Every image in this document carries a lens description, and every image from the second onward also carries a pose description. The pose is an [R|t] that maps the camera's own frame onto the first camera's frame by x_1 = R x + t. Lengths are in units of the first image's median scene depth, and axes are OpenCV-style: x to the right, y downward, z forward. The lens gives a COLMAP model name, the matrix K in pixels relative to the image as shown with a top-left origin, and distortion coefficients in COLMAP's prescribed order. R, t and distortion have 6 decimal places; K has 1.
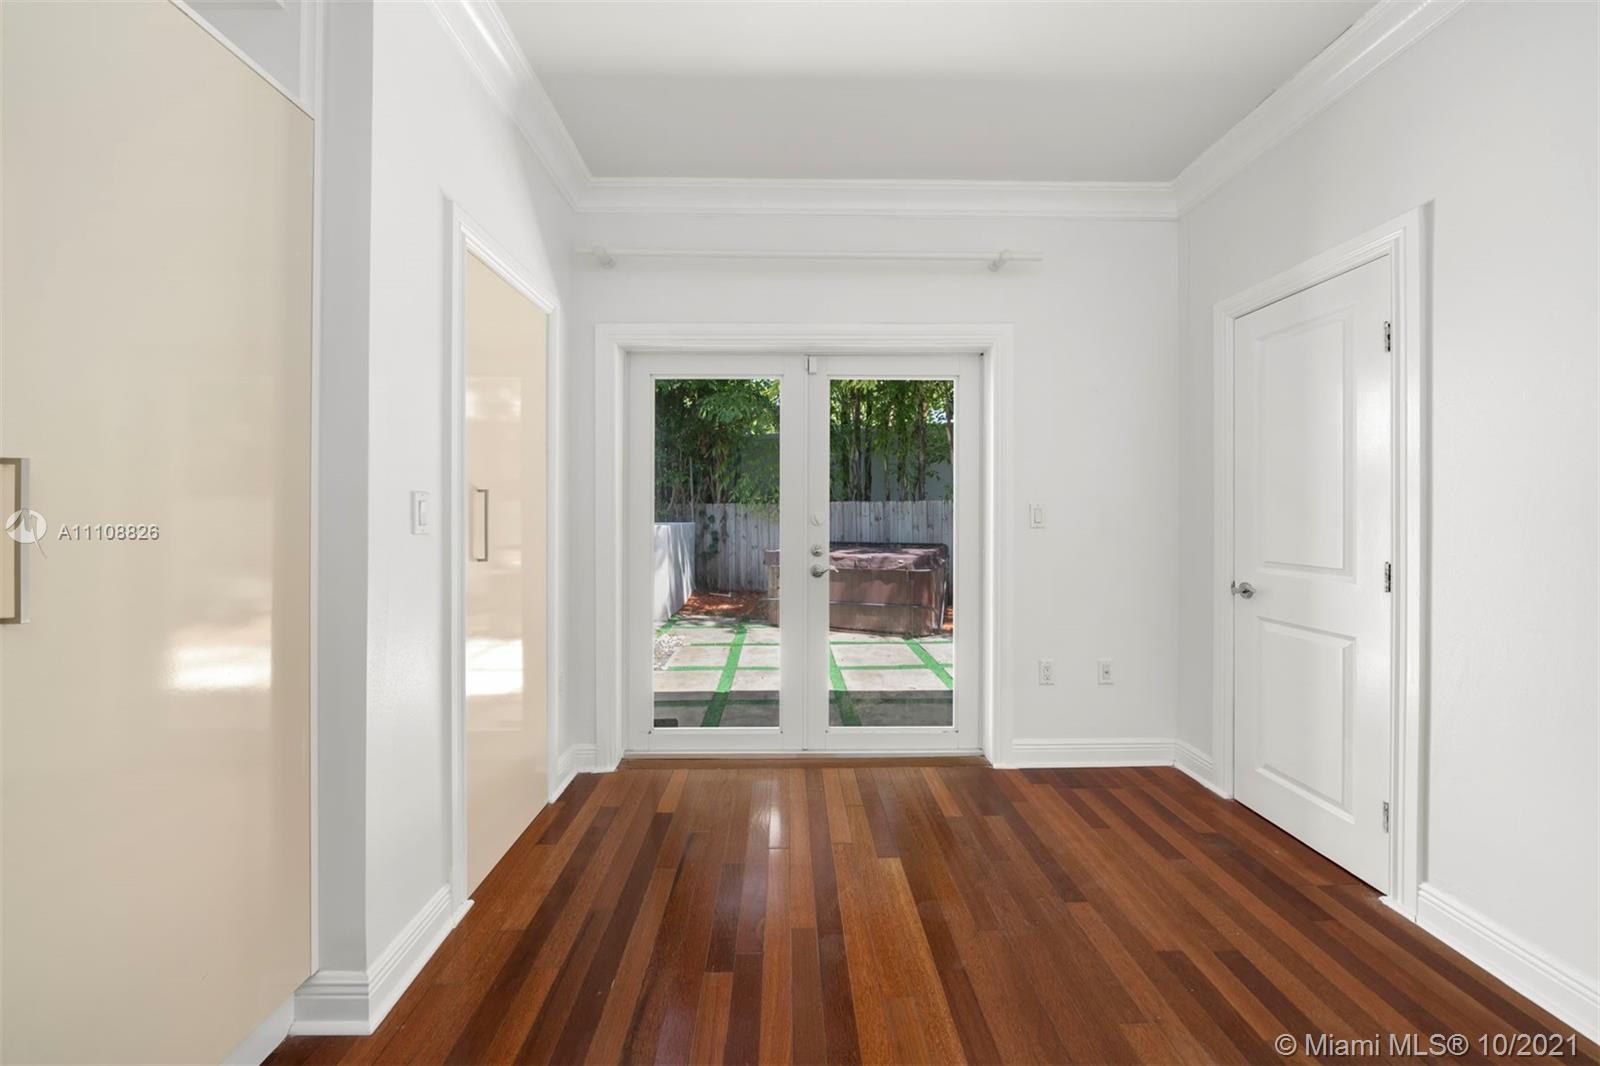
lens RADIAL K [[569.3, 0, 798.4], [0, 569.3, 508.9], [0, 0, 1]] dist [-0.001281, -0.000241]
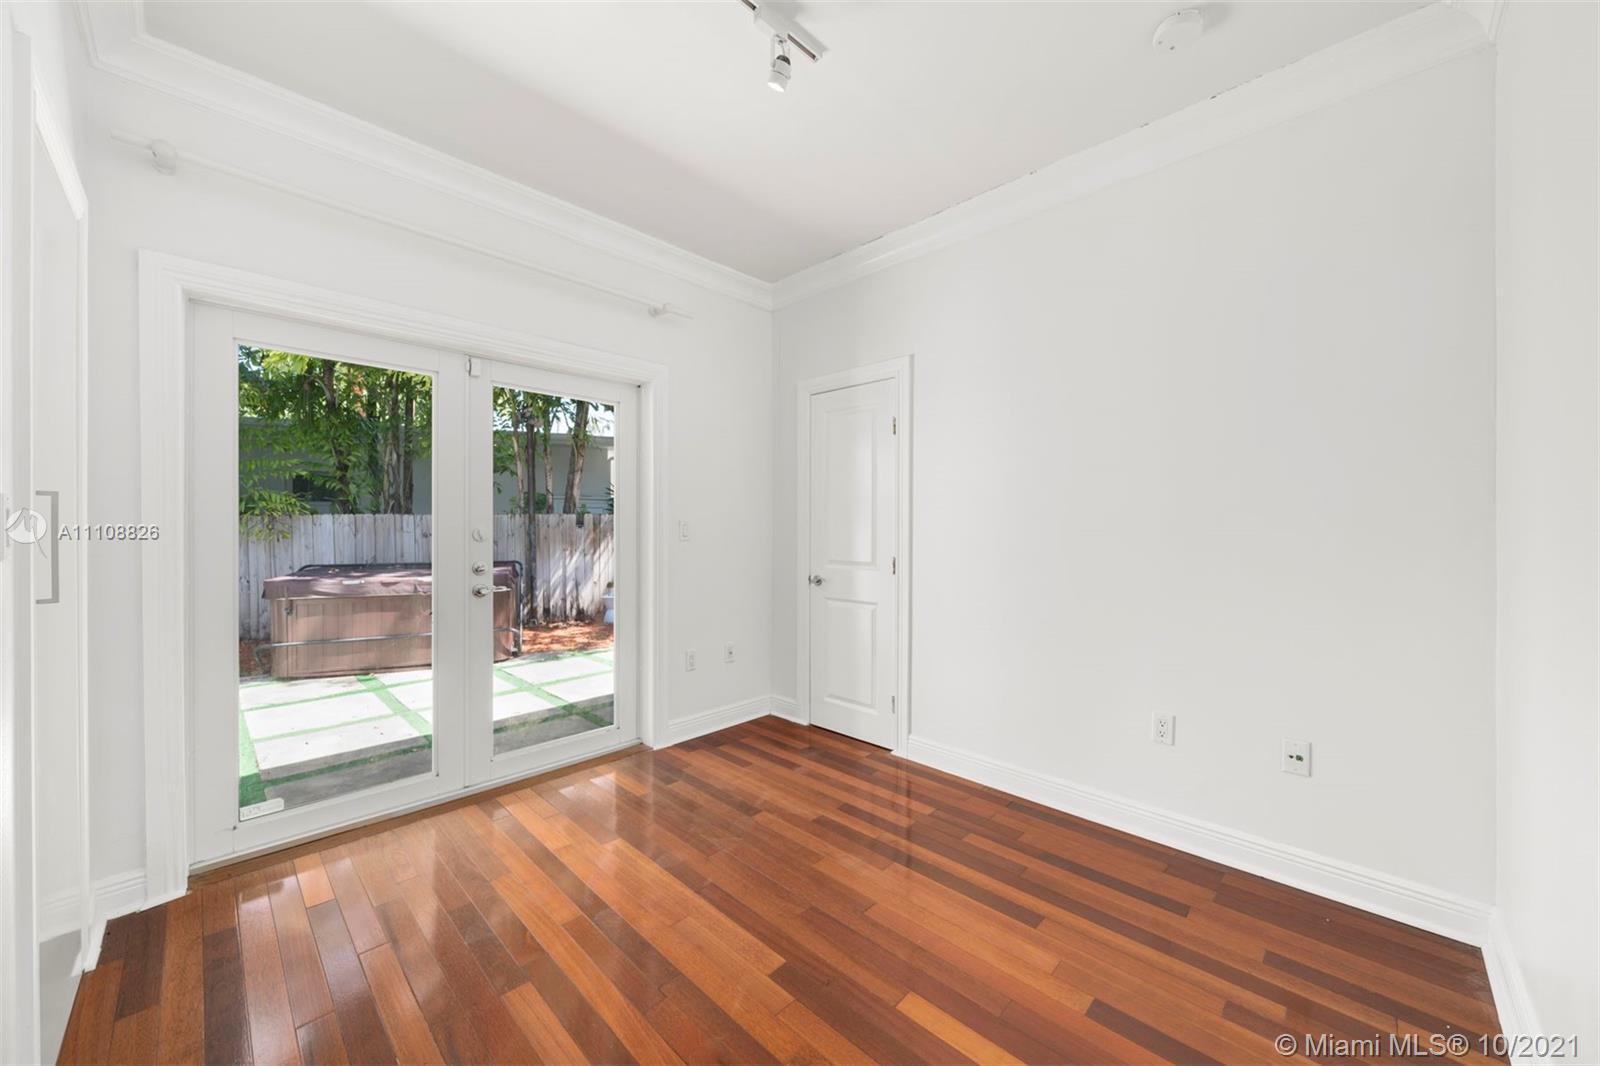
lens RADIAL K [[583.9, 0, 794.6], [0, 583.9, 525.5], [0, 0, 1]] dist [-0.000502, -0.000019]
pose [[0.716310, 0.003842, 0.697771, -0.288105], [-0.005475, 0.999985, 0.000114, 0.000105], [-0.697760, -0.003902, 0.716321, -0.041097]]
